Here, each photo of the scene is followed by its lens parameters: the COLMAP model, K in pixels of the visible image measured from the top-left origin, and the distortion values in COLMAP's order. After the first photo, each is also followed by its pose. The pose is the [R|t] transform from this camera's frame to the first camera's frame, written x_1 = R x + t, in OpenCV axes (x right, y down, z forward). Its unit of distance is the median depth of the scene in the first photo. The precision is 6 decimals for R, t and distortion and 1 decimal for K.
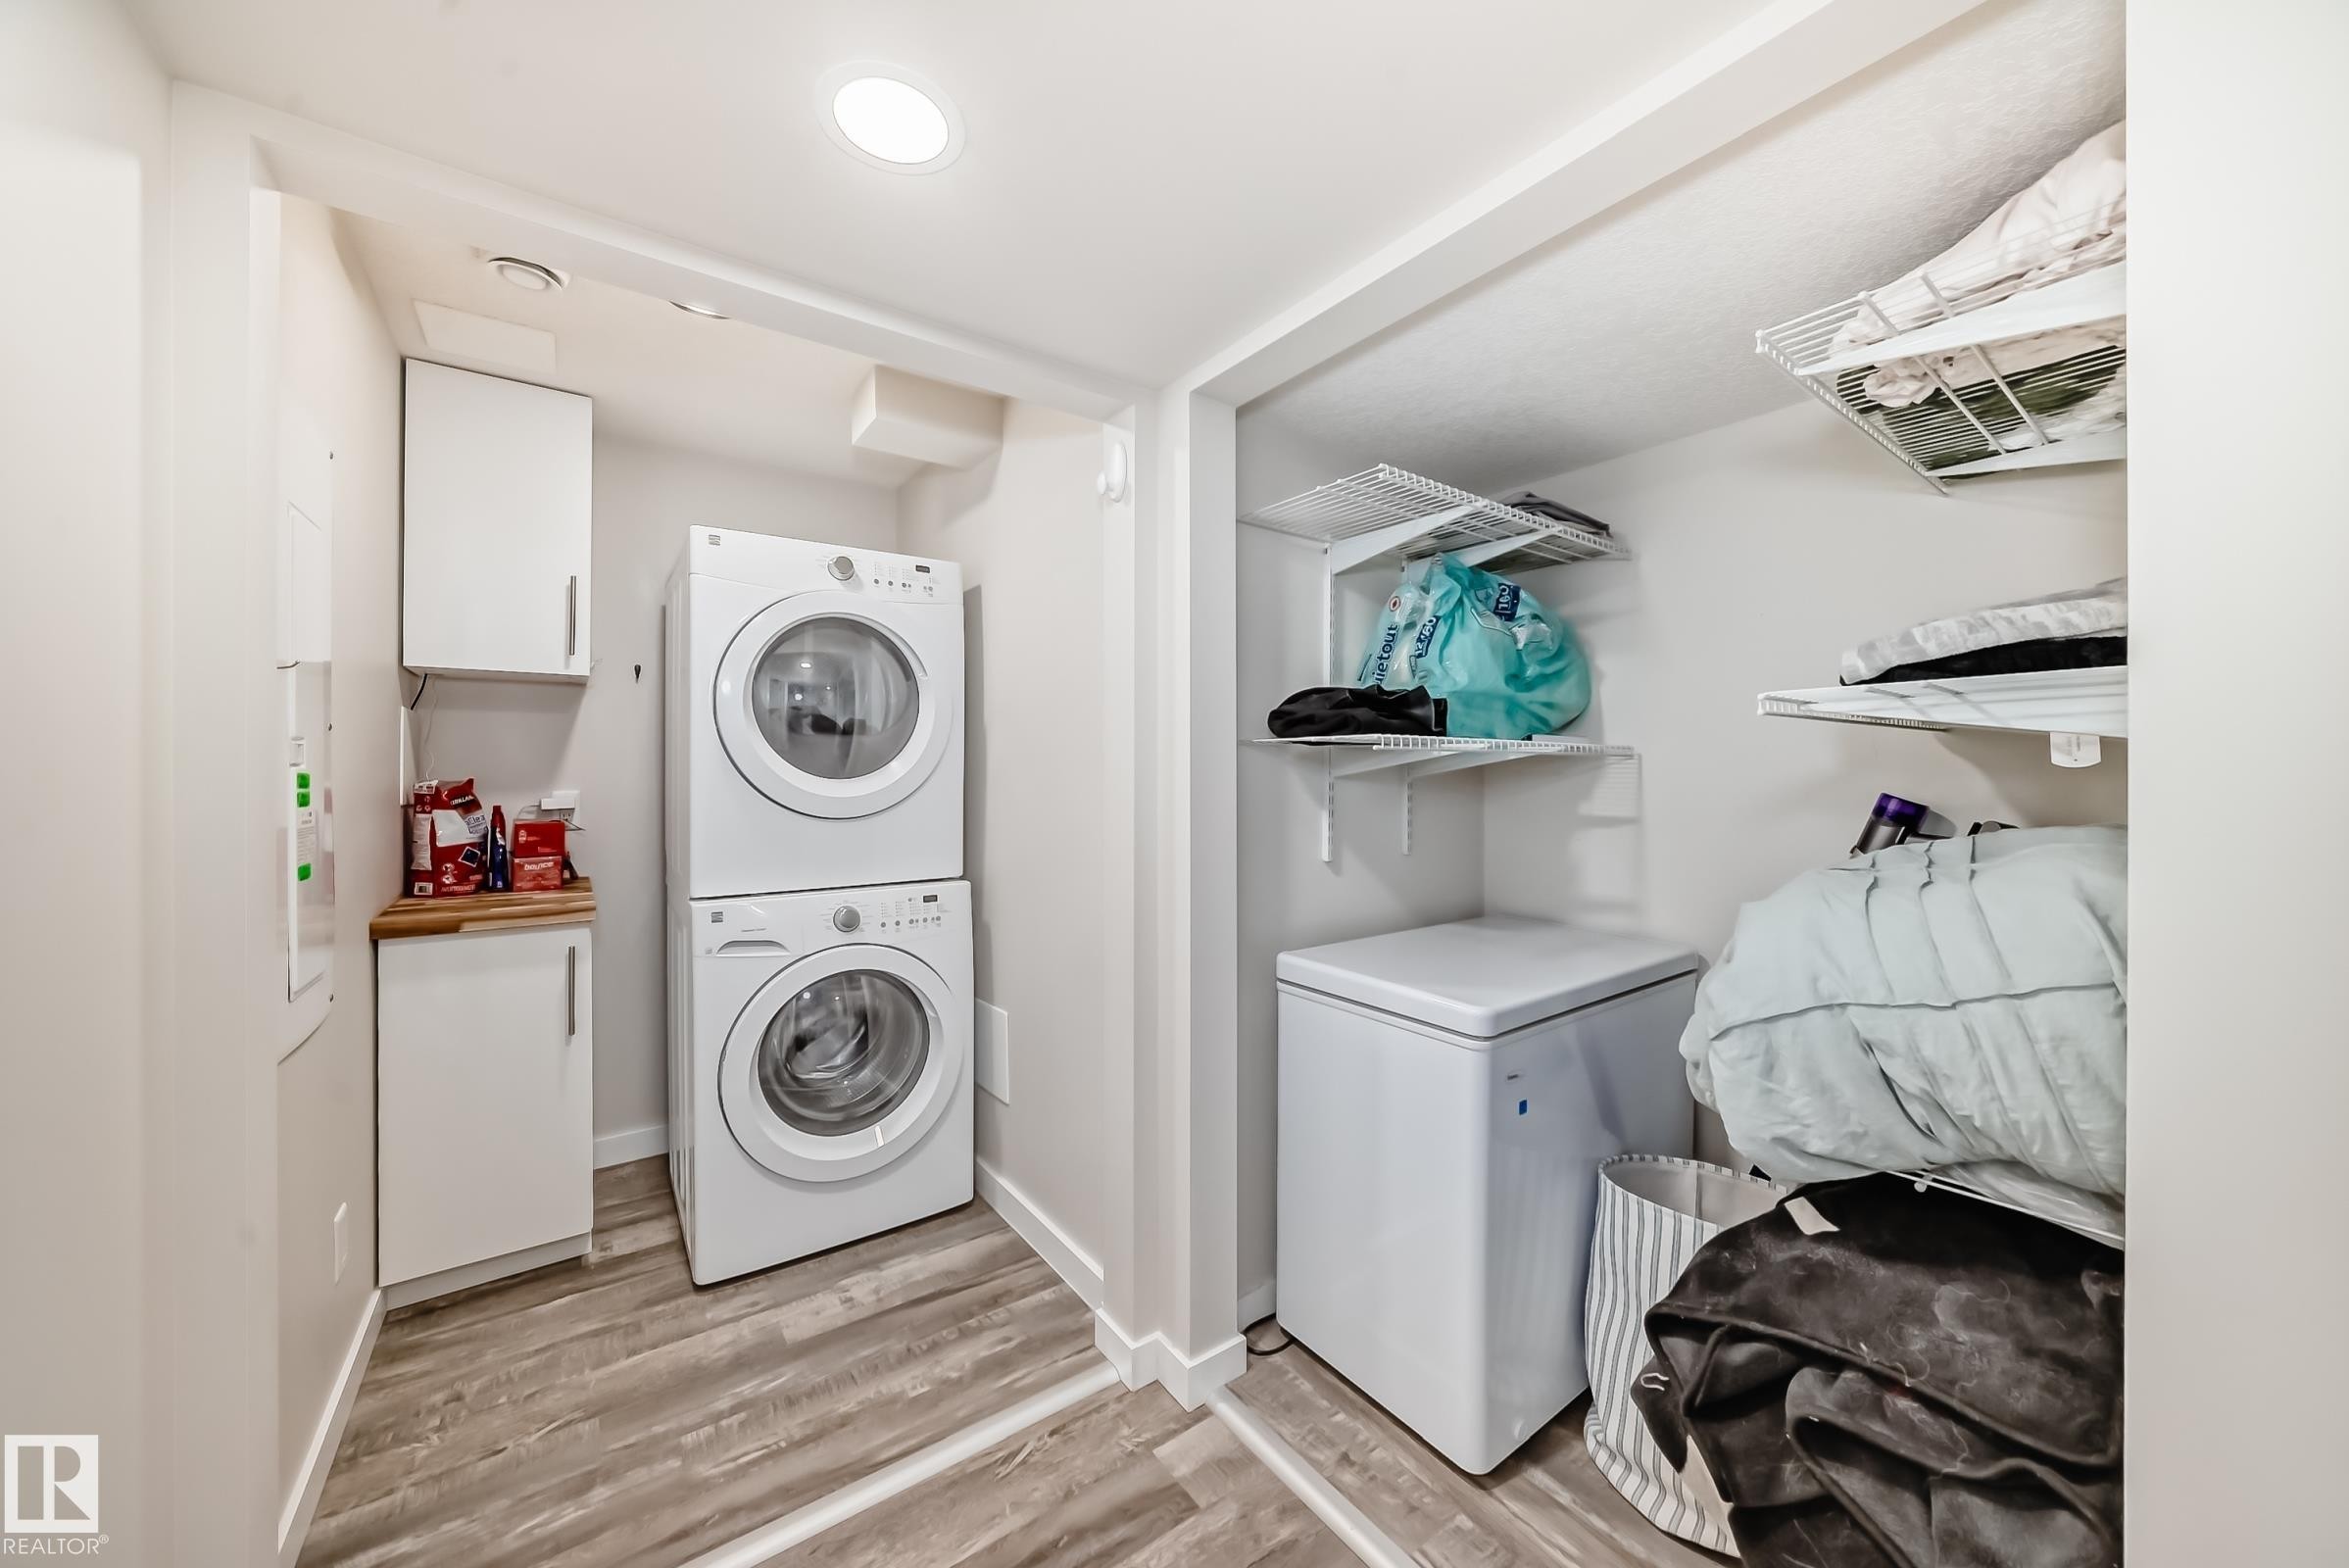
lens RADIAL K [[839.6, 0, 1177.4], [0, 839.6, 761.4], [0, 0, 1]] dist [-0.027333, 0.008616]
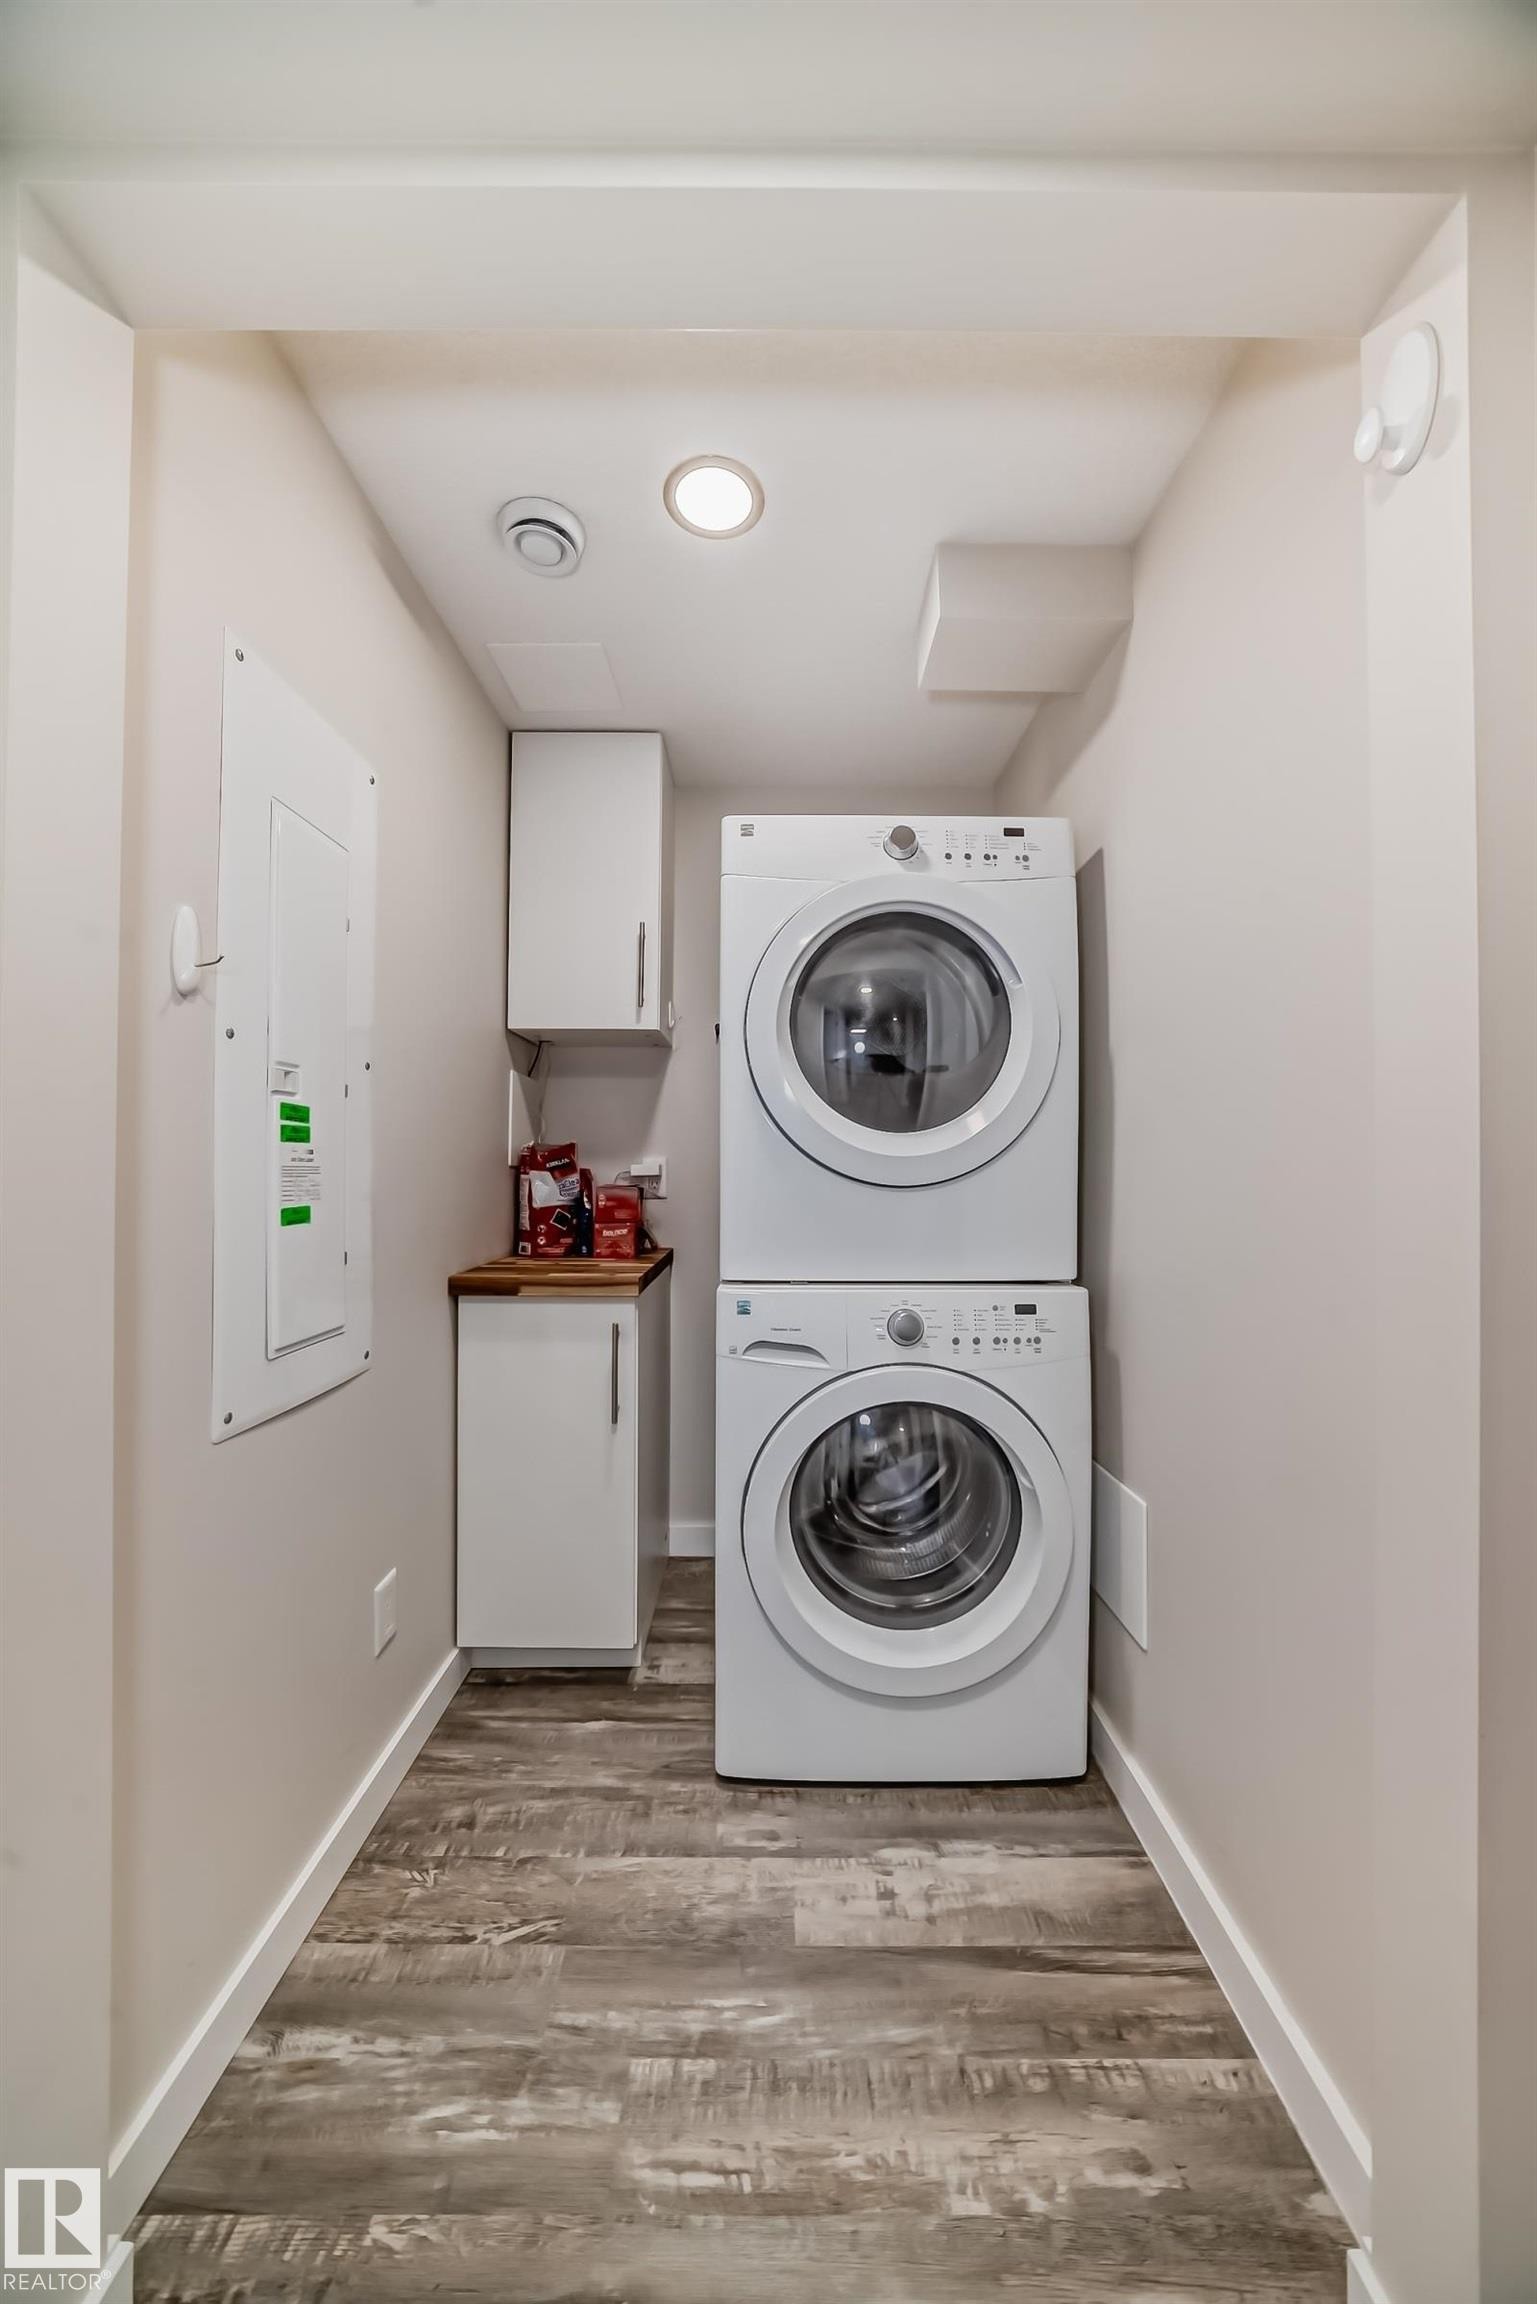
lens RADIAL K [[803.0, 0, 777.6], [0, 803.0, 1163.0], [0, 0, 1]] dist [-0.023558, 0.005515]
pose [[0.810527, 0.000660, -0.585700, -0.085674], [-0.000531, 1.000000, 0.000391, 0.049512], [0.585700, -0.000006, 0.810528, 0.390067]]
